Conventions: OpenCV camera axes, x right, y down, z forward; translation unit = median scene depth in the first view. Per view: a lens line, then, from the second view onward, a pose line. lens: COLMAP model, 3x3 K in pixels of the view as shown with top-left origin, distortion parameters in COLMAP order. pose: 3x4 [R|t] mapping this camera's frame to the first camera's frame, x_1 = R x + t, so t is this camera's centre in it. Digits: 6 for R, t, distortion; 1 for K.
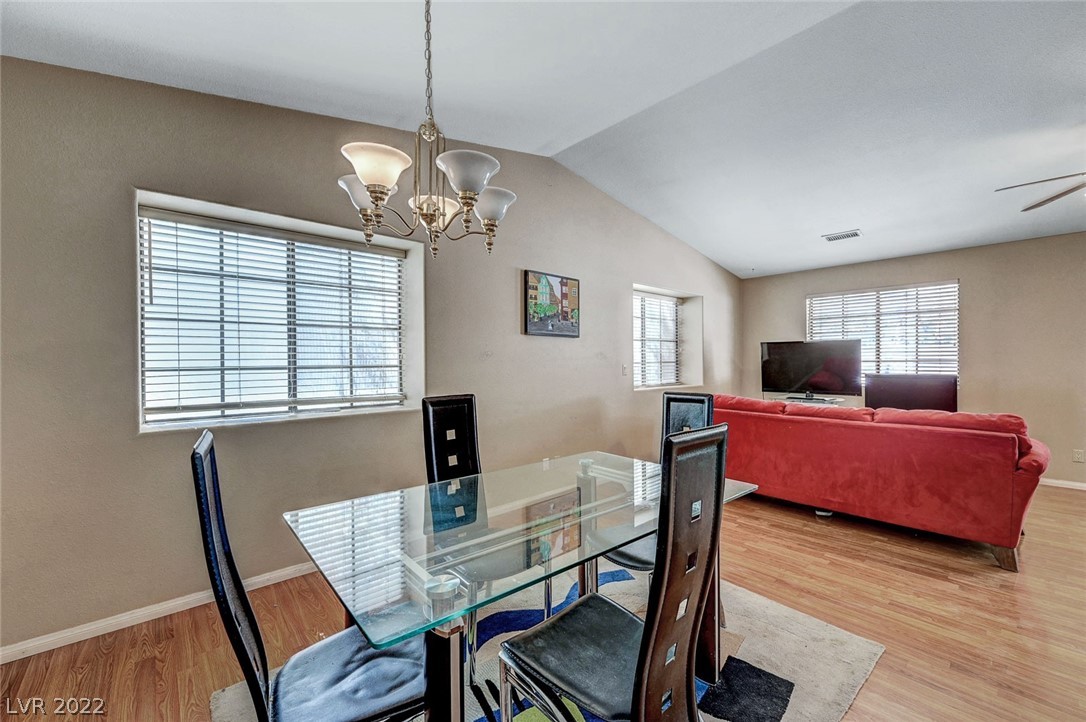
lens RADIAL K [[445.4, 0, 543.0], [0, 445.4, 361.0], [0, 0, 1]] dist [0.000942, 0.000080]
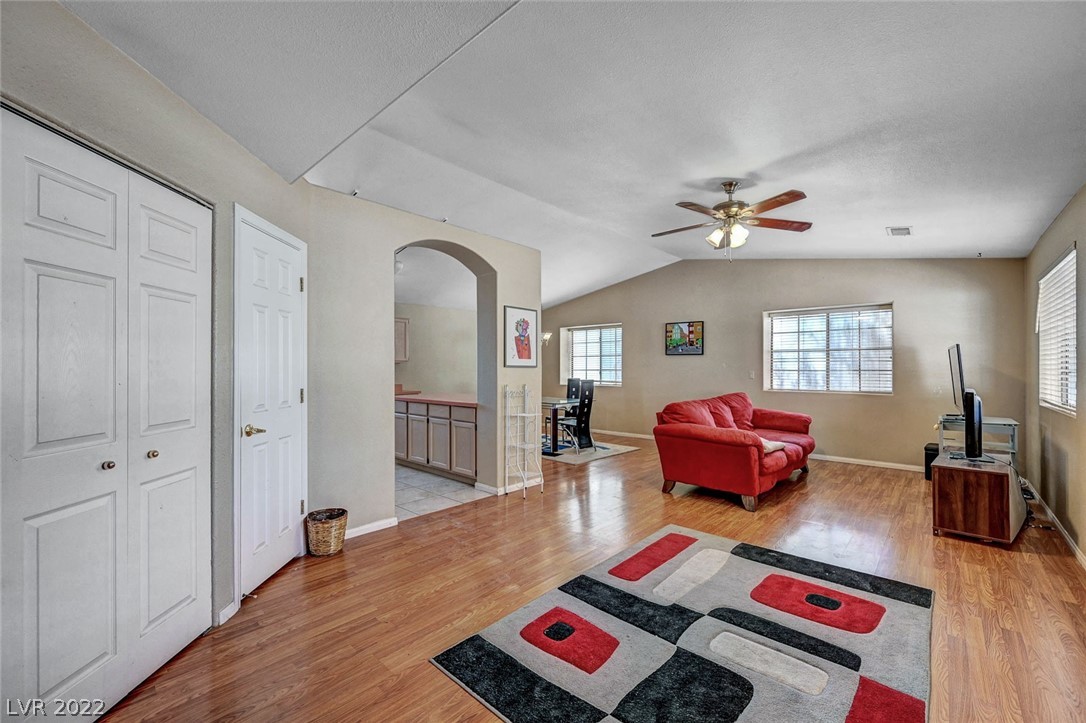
lens RADIAL K [[432.2, 0, 543.9], [0, 432.2, 364.6], [0, 0, 1]] dist [-0.000713, -0.000134]
pose [[0.097173, 0.000186, -0.995268, 2.073385], [-0.001137, 0.999999, 0.000076, -0.017971], [0.995267, 0.001125, 0.097173, 0.282306]]
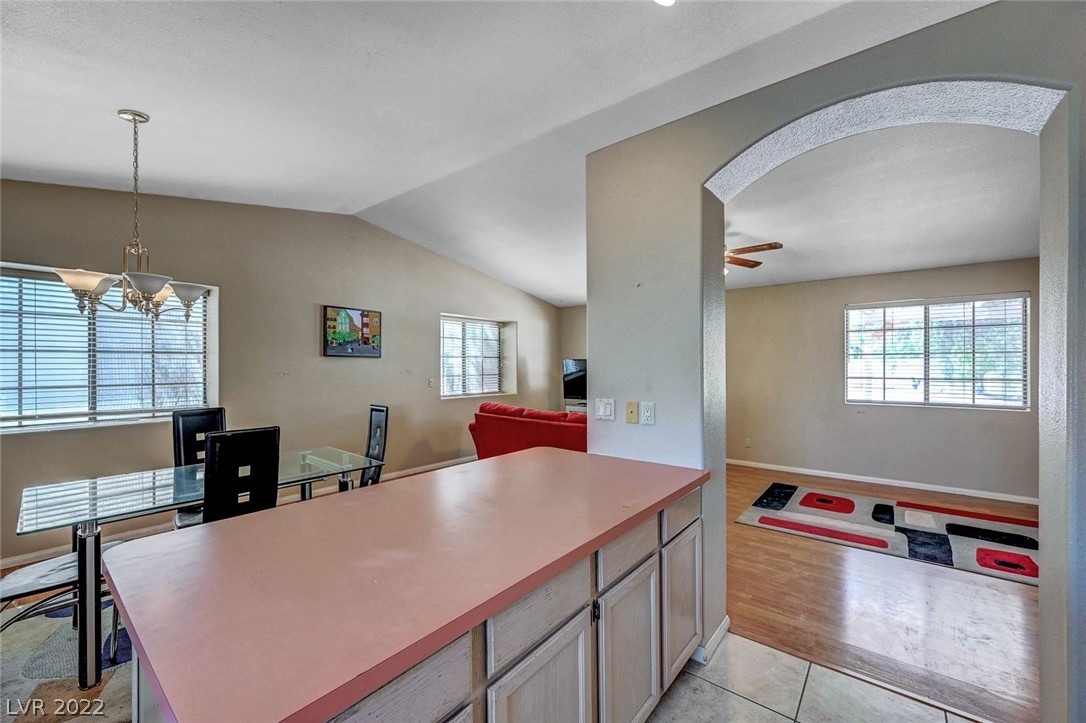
lens RADIAL K [[432.2, 0, 543.9], [0, 432.2, 364.6], [0, 0, 1]] dist [-0.000713, -0.000134]
pose [[0.986972, 0.004946, 0.160819, 0.418898], [-0.004698, 0.999987, -0.001923, -0.041715], [-0.160826, 0.001142, 0.986982, -0.339711]]
